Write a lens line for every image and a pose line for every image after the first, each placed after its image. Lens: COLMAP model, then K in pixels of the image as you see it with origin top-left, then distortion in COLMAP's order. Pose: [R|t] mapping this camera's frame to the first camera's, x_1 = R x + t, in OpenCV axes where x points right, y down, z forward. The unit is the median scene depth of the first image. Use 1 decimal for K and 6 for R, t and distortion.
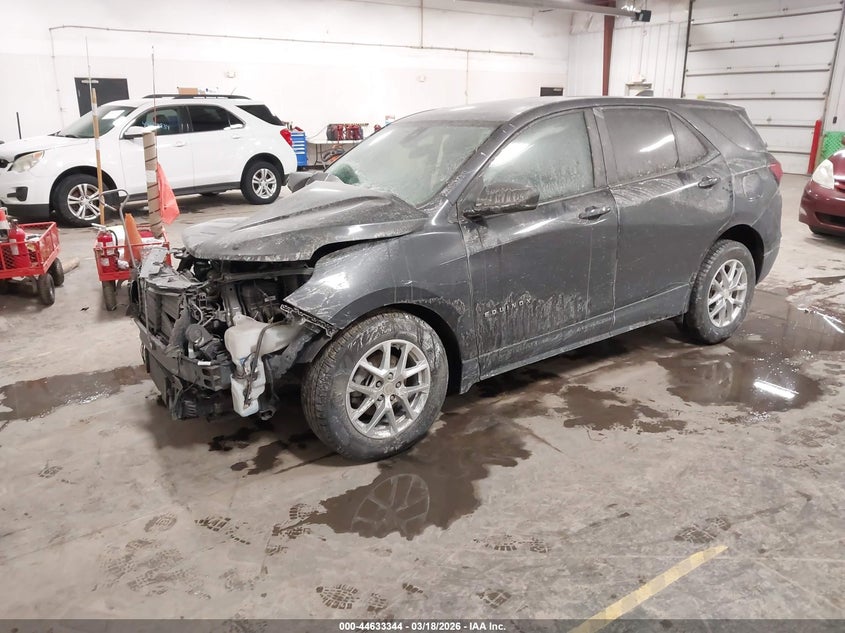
lens RADIAL K [[687.3, 0, 421.6], [0, 687.3, 316.2], [0, 0, 1]] dist [0.013391, -0.001255]
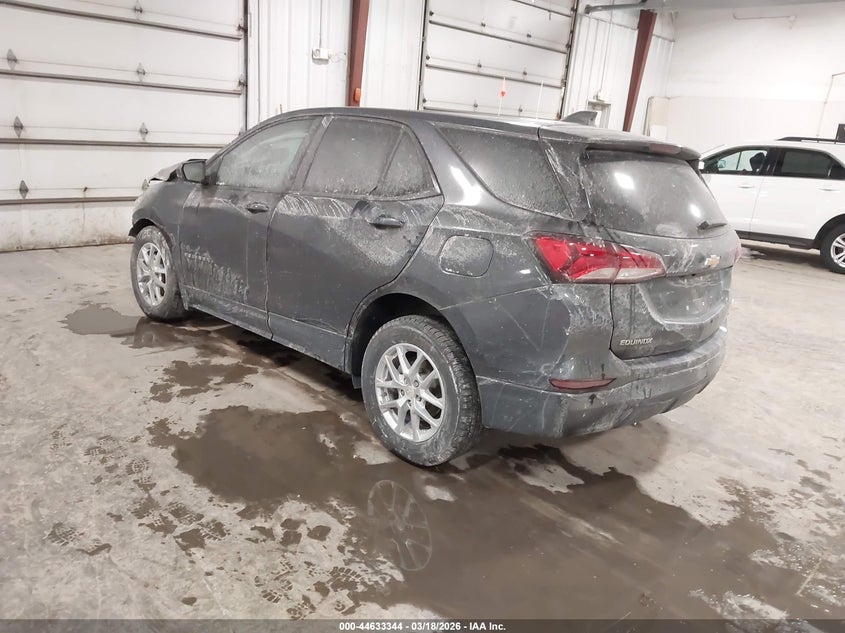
lens RADIAL K [[687.3, 0, 421.6], [0, 687.3, 316.2], [0, 0, 1]] dist [0.013391, -0.001255]
pose [[0.146729, 0.284353, -0.947425, 1.338011], [-0.361557, 0.906935, 0.216206, -0.319042], [0.920732, 0.310825, 0.235884, 1.026687]]
